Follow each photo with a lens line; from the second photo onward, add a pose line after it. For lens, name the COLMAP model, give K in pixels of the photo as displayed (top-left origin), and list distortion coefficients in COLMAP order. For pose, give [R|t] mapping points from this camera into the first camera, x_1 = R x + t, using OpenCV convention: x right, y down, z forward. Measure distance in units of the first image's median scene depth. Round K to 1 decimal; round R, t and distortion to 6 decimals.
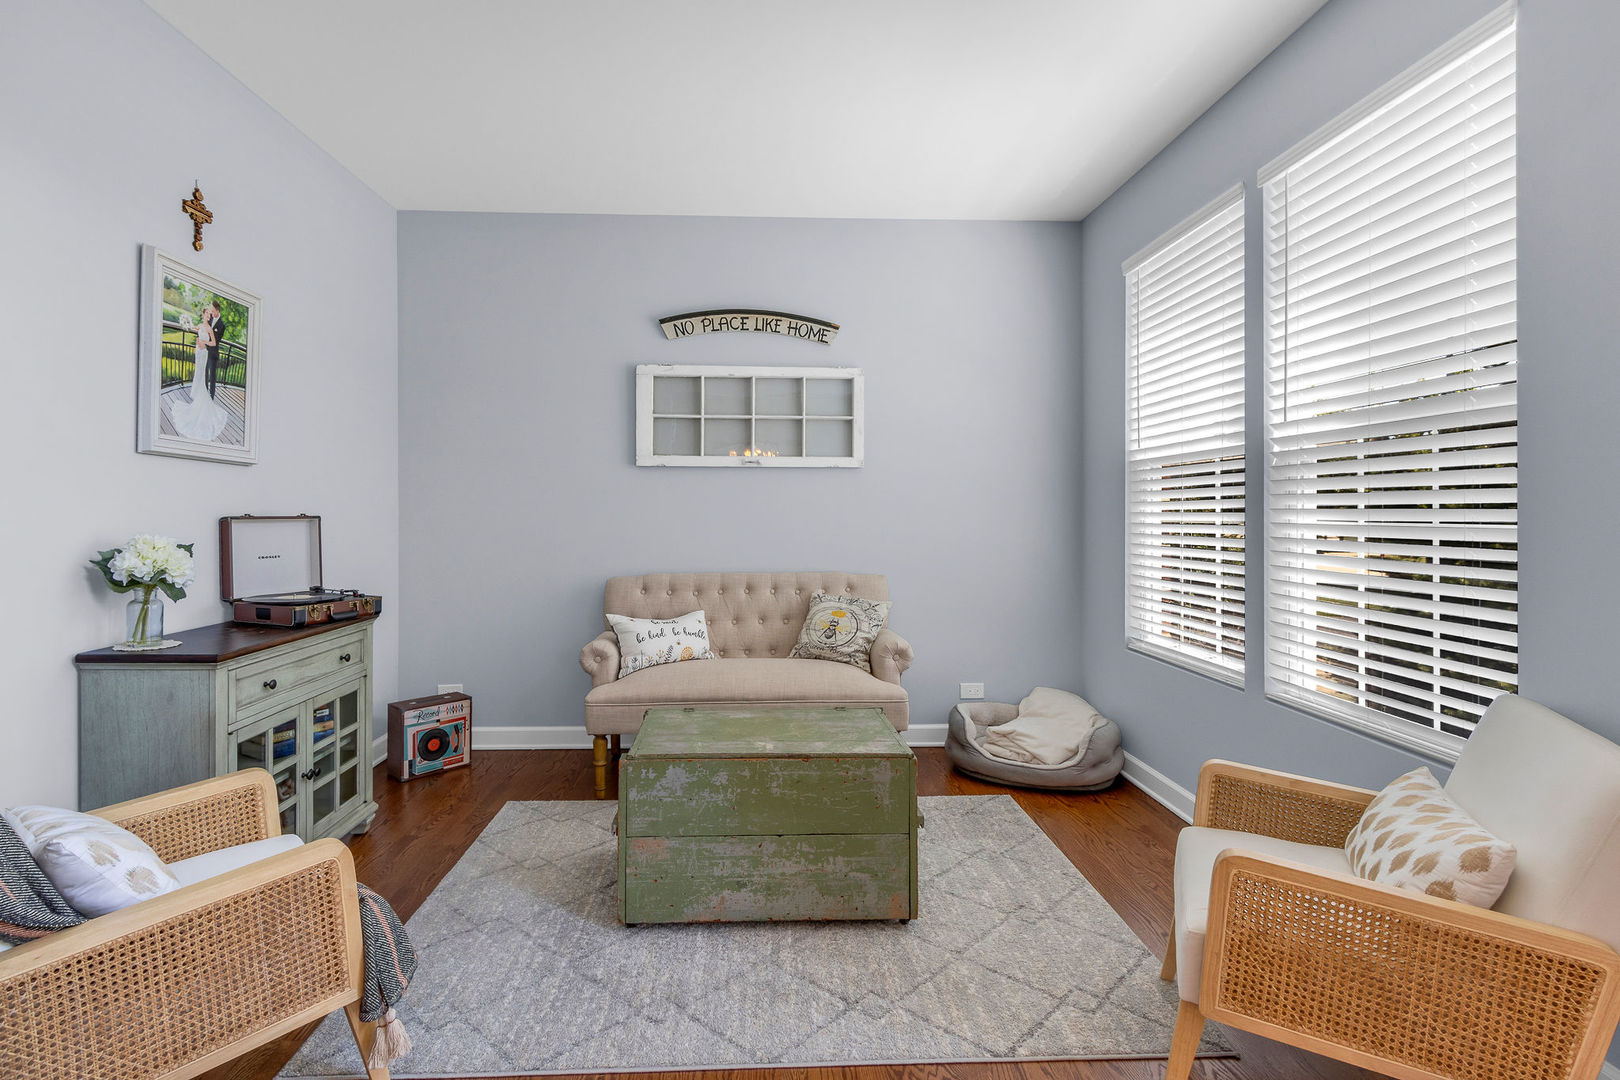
lens RADIAL K [[790.2, 0, 775.0], [0, 790.2, 518.2], [0, 0, 1]] dist [0.001186, 0.000080]
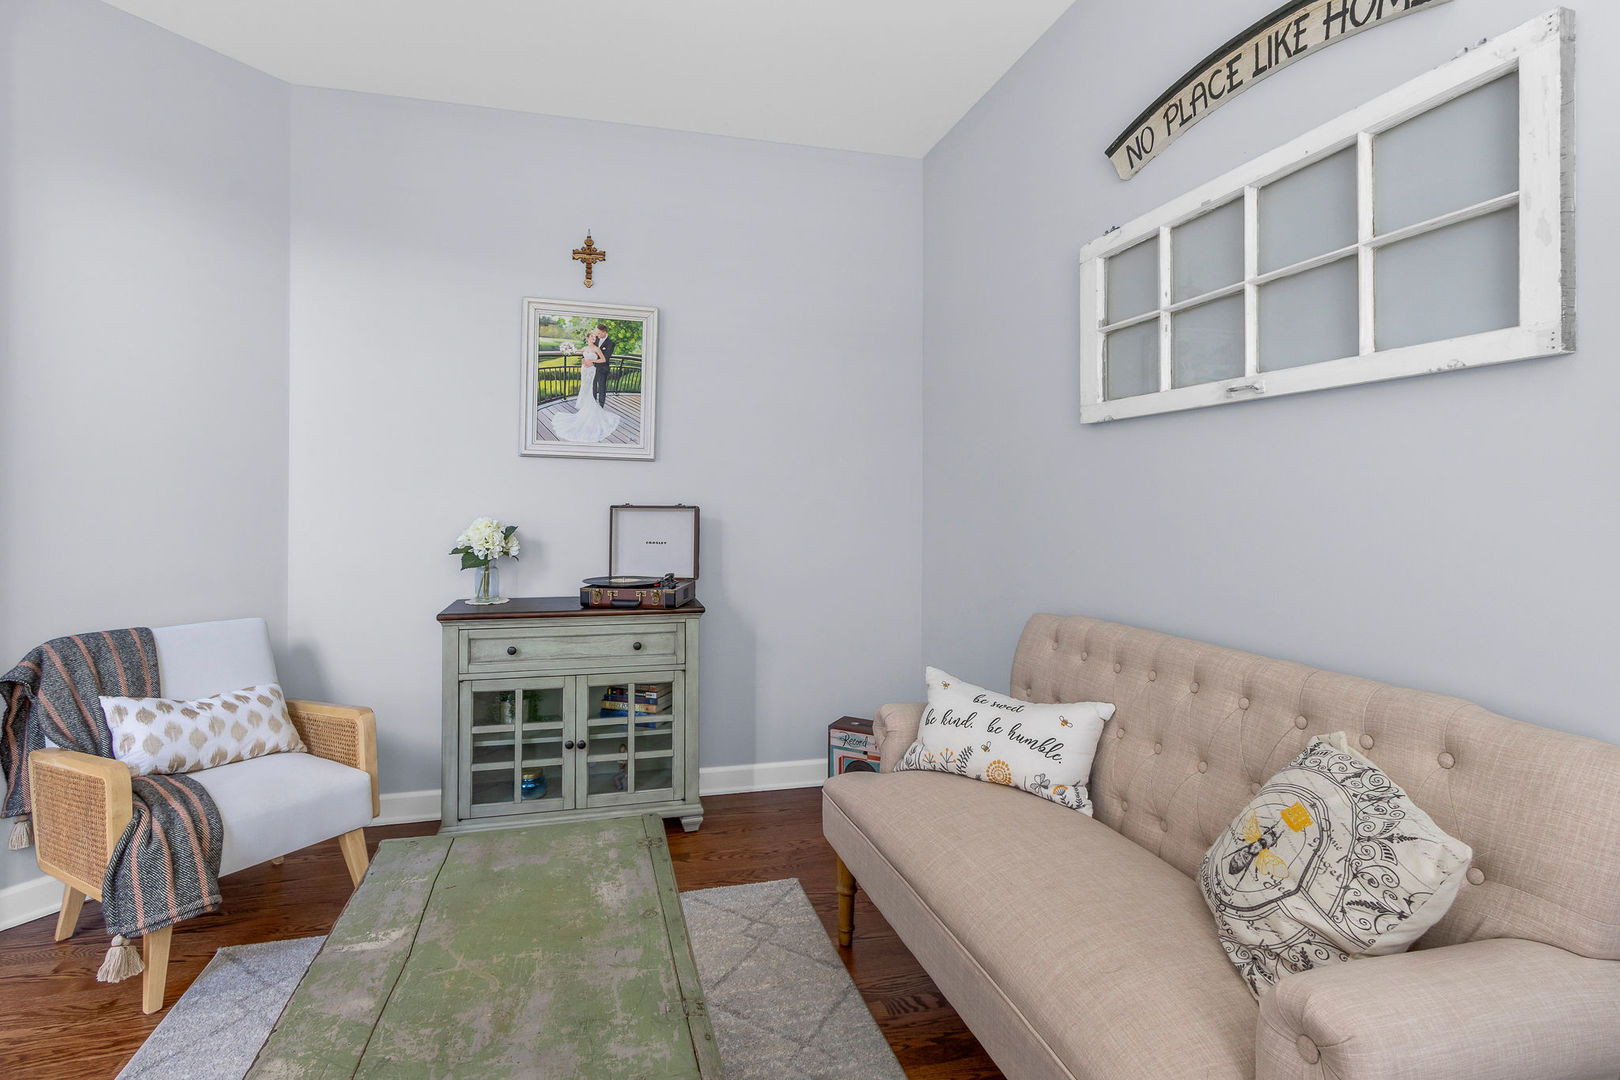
lens RADIAL K [[772.8, 0, 784.6], [0, 772.8, 500.6], [0, 0, 1]] dist [-0.000542, -0.000368]
pose [[0.223284, -0.001262, -0.974753, 0.481467], [-0.013695, 0.999896, -0.004431, -0.007944], [0.974657, 0.014338, 0.223243, 0.999451]]
